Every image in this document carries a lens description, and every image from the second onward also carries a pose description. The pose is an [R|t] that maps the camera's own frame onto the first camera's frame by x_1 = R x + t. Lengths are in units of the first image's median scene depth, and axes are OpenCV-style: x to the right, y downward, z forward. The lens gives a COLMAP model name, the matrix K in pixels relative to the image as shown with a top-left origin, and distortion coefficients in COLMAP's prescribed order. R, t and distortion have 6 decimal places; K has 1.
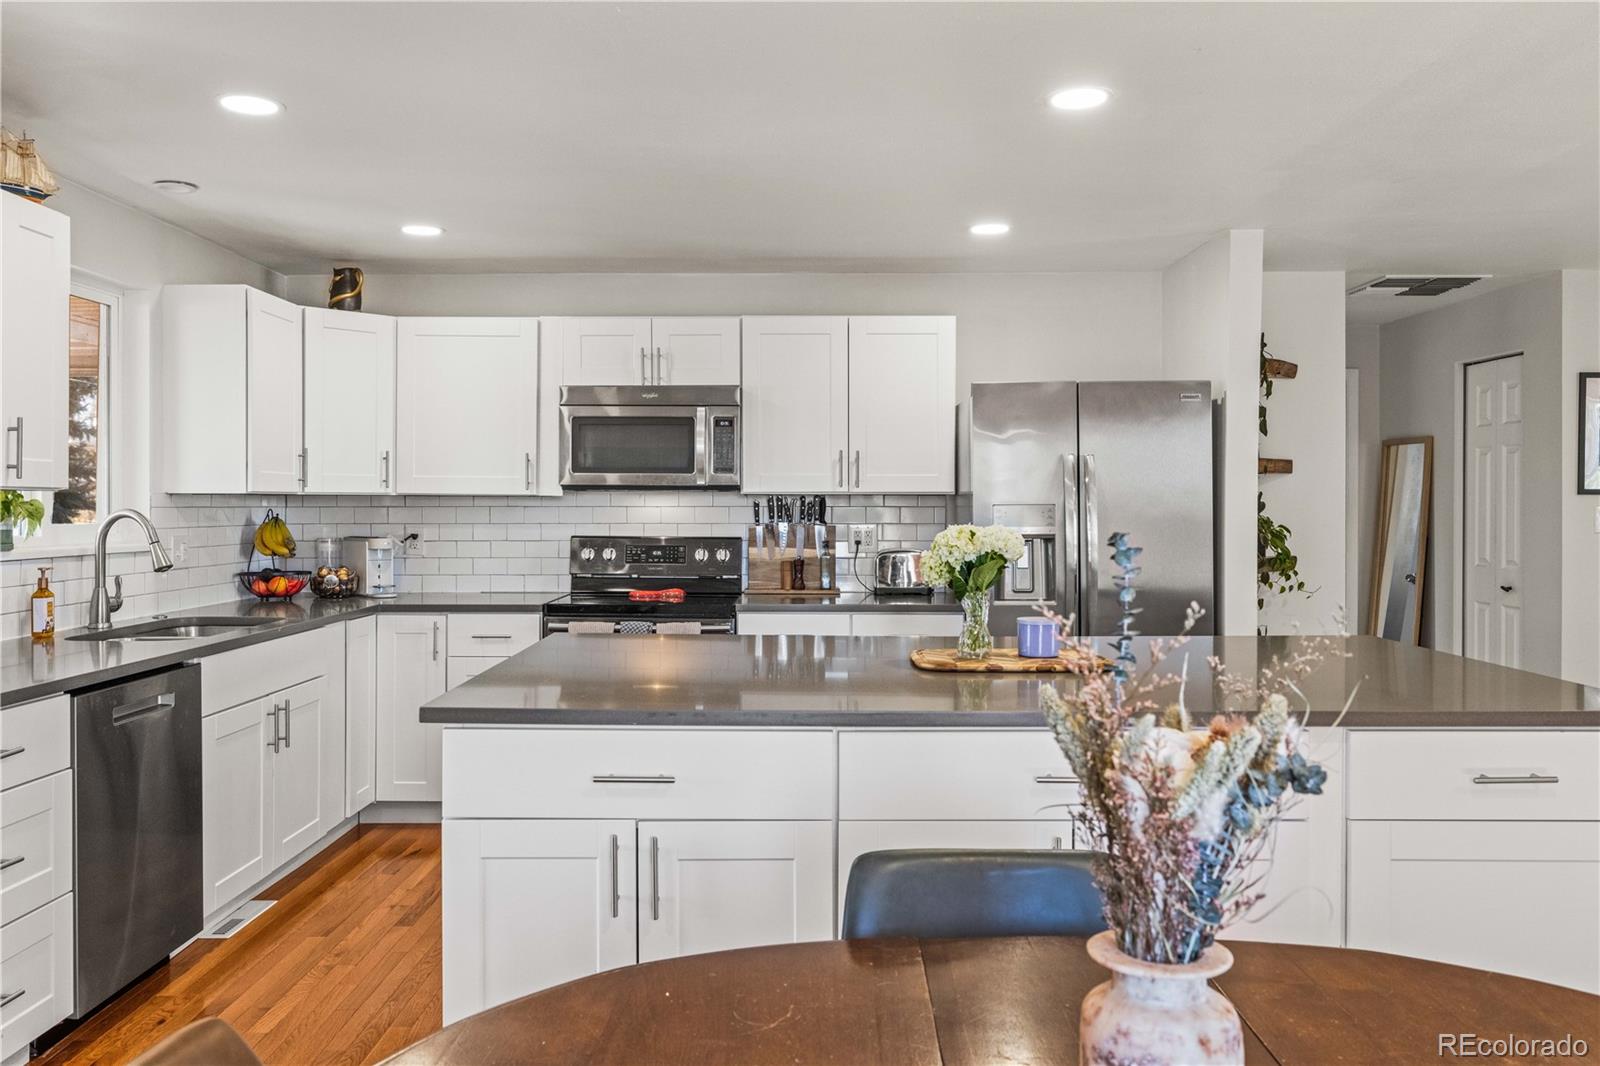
lens RADIAL K [[1211.0, 0, 794.4], [0, 1211.0, 512.0], [0, 0, 1]] dist [-0.004408, 0.006003]
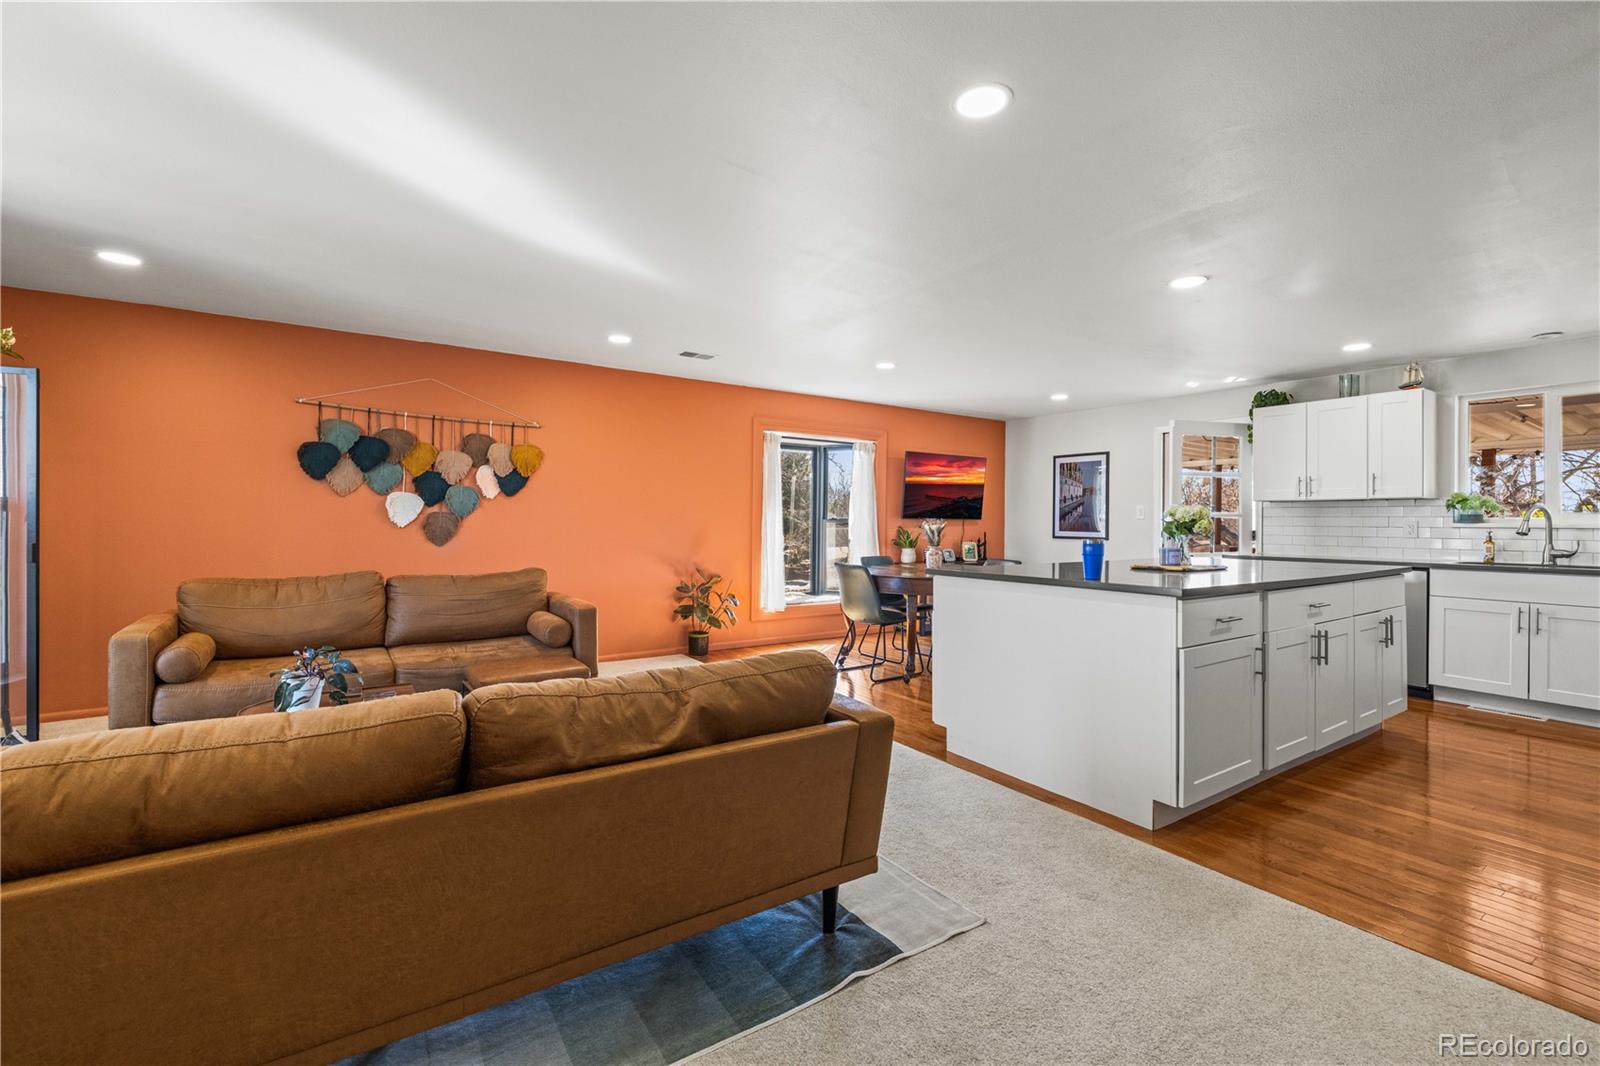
lens RADIAL K [[690.3, 0, 803.8], [0, 690.3, 511.6], [0, 0, 1]] dist [0.002565, -0.000665]
pose [[-0.824390, -0.014750, -0.565829, 0.825986], [-0.009730, 0.999882, -0.011887, 0.026199], [0.565938, -0.004294, -0.824437, 0.948675]]
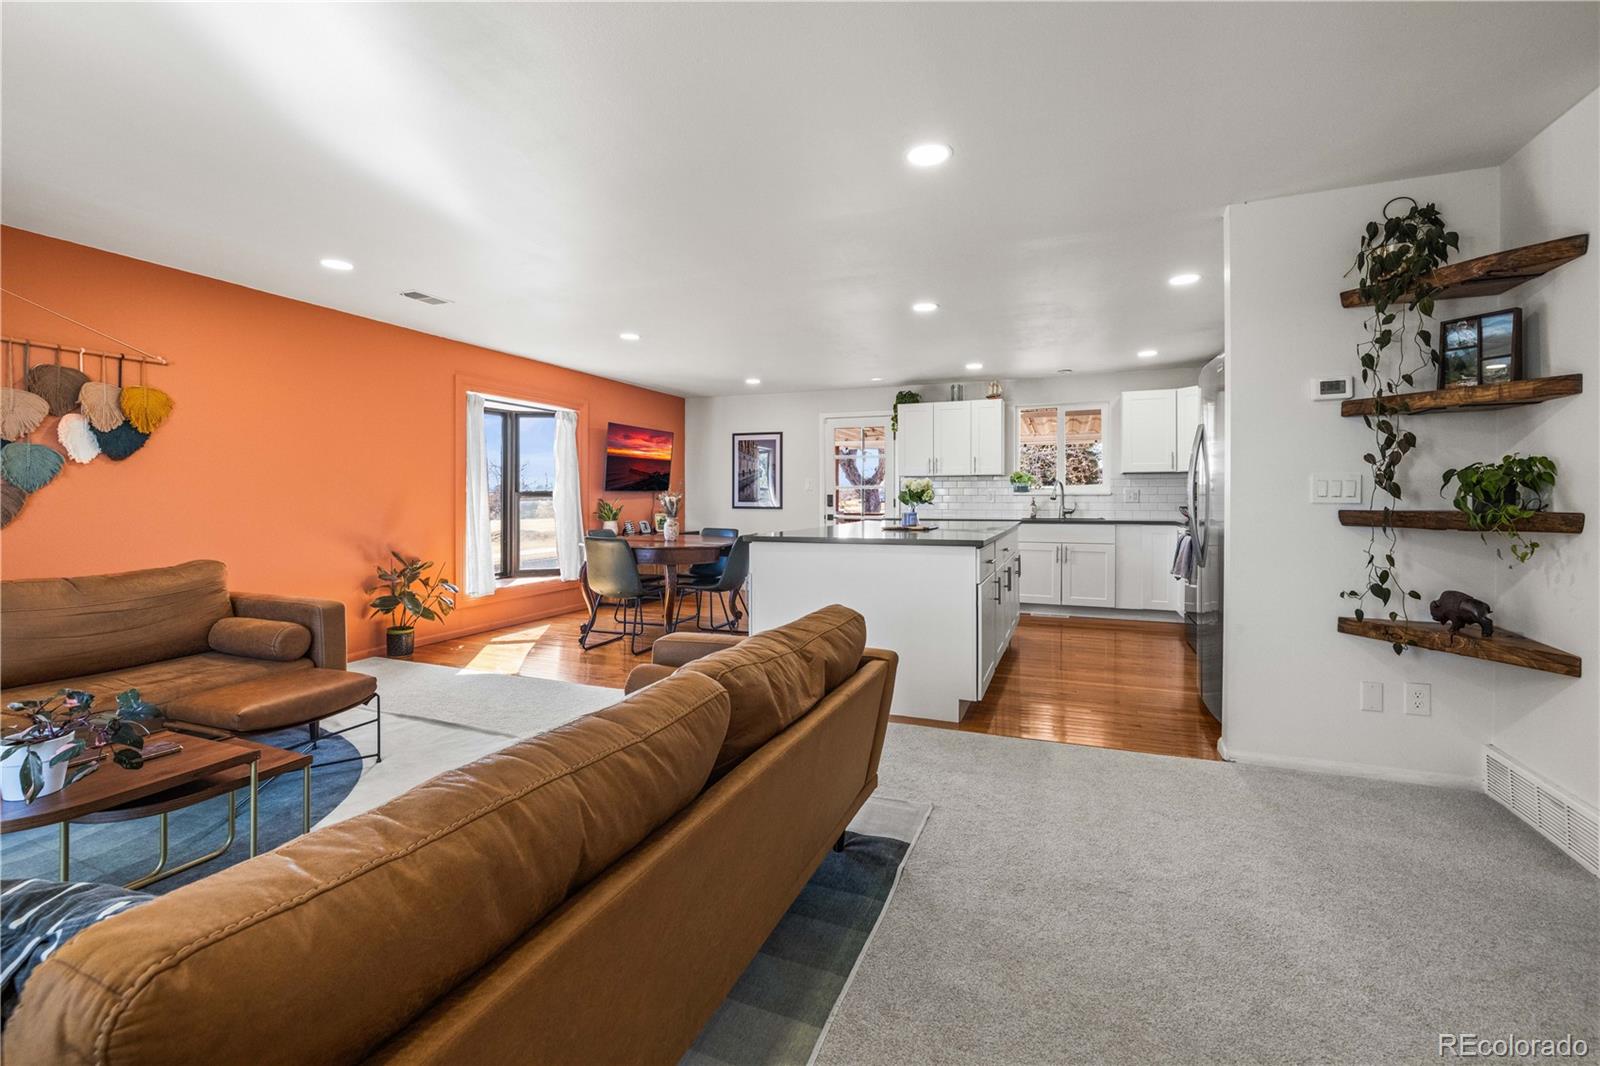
lens RADIAL K [[690.3, 0, 806.0], [0, 690.3, 497.3], [0, 0, 1]] dist [0.002565, -0.000665]
pose [[-0.358186, 0.001712, -0.933649, 1.008678], [-0.002361, 0.999993, 0.002739, 0.029533], [0.933647, 0.003186, -0.358179, 0.778033]]
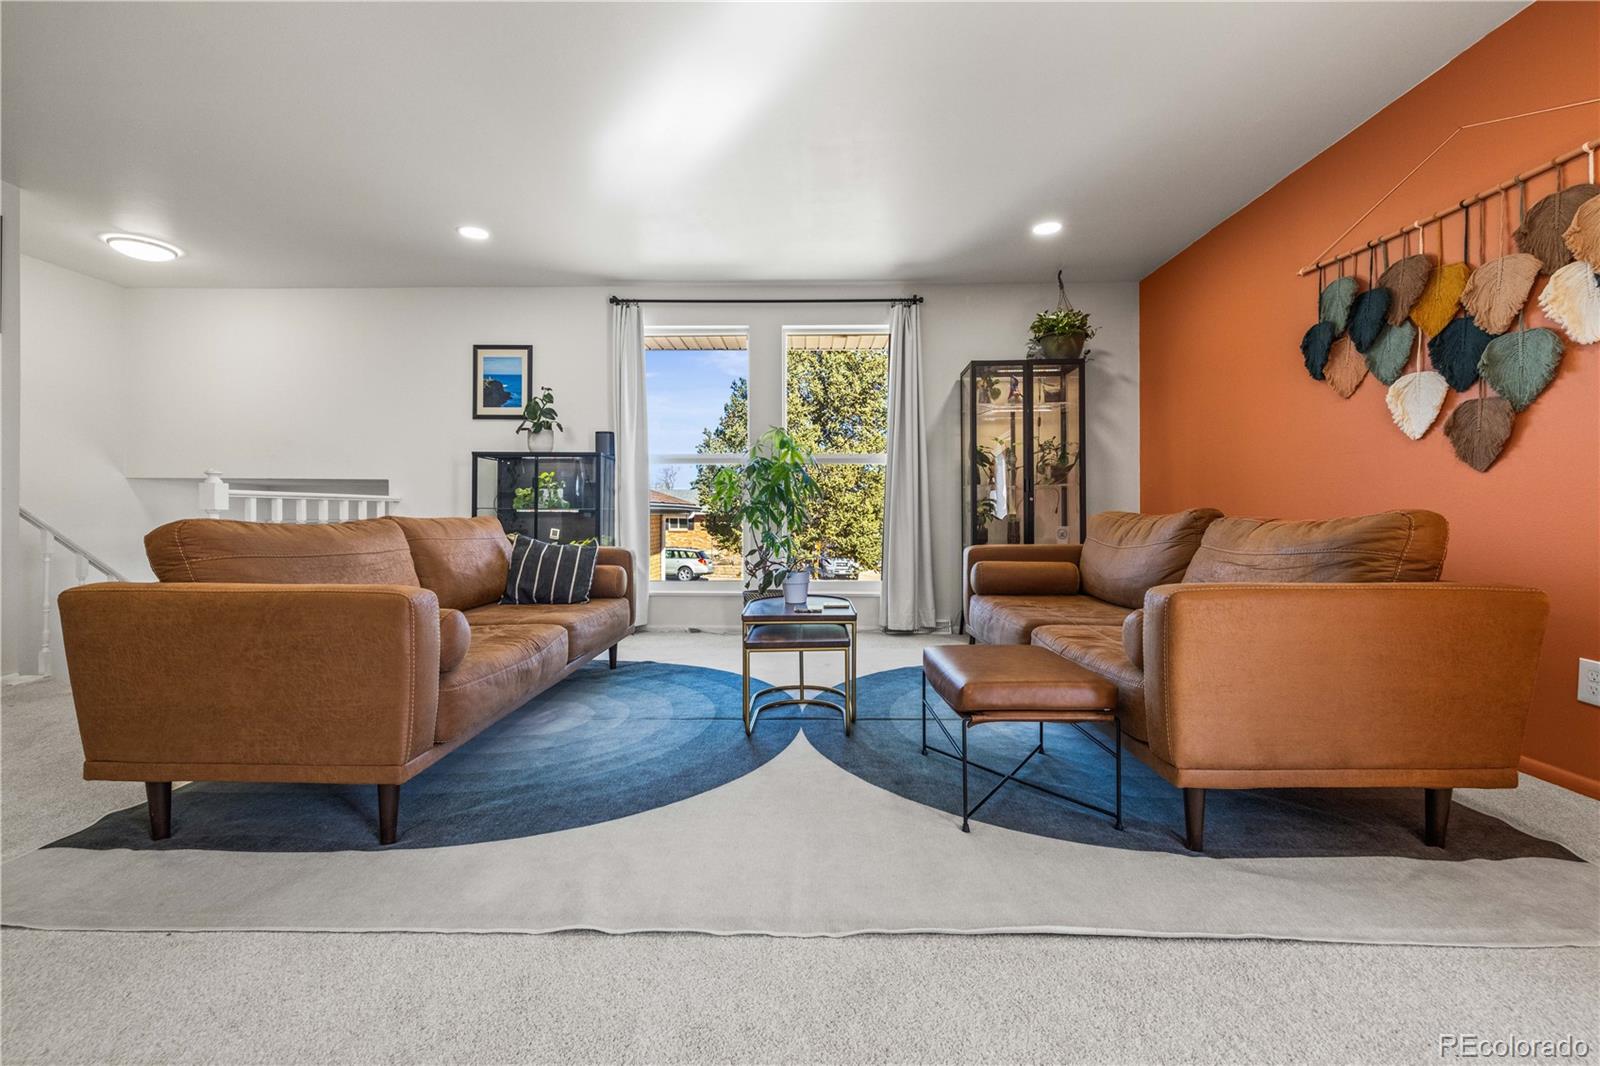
lens RADIAL K [[690.3, 0, 801.5], [0, 690.3, 508.5], [0, 0, 1]] dist [0.002565, -0.000665]
pose [[0.010193, 0.007037, 0.999923, 0.263192], [0.004053, 0.999967, -0.007078, 0.090943], [-0.999940, 0.004125, 0.010164, 0.323292]]
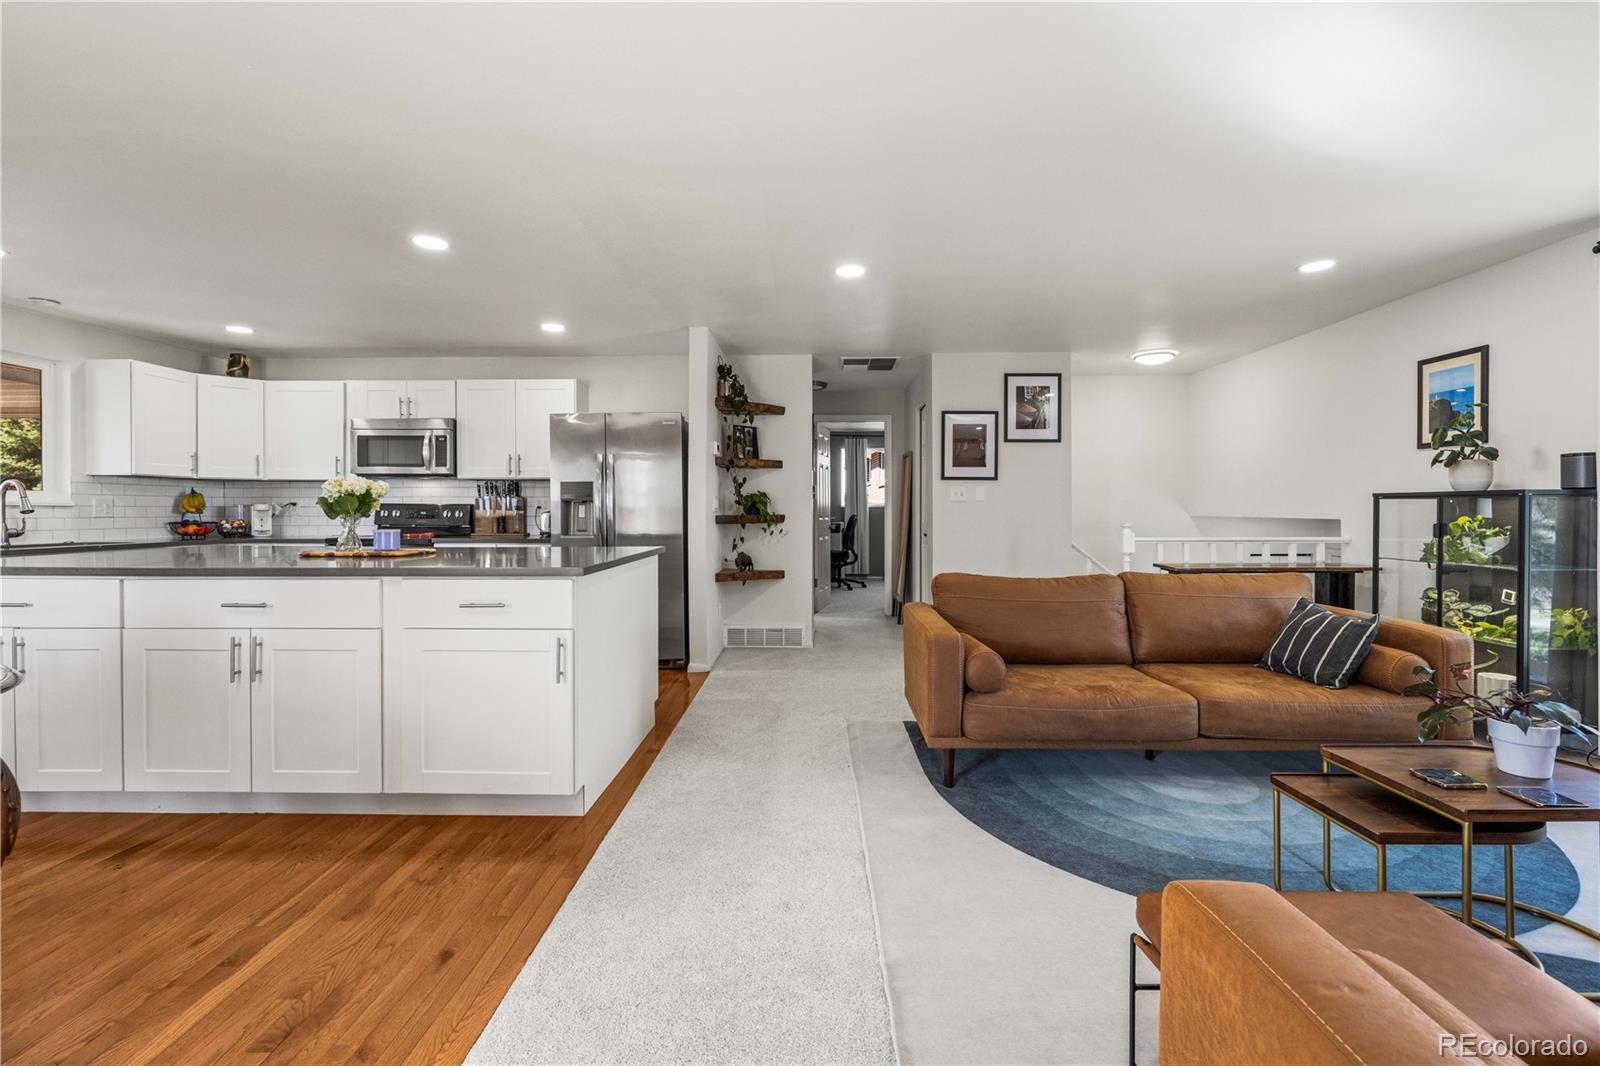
lens RADIAL K [[690.3, 0, 806.4], [0, 690.3, 516.2], [0, 0, 1]] dist [0.002565, -0.000665]
pose [[0.999858, -0.000313, -0.016856, 0.494777], [0.000359, 0.999996, 0.002672, 0.037972], [0.016855, -0.002678, 0.999854, -0.011992]]
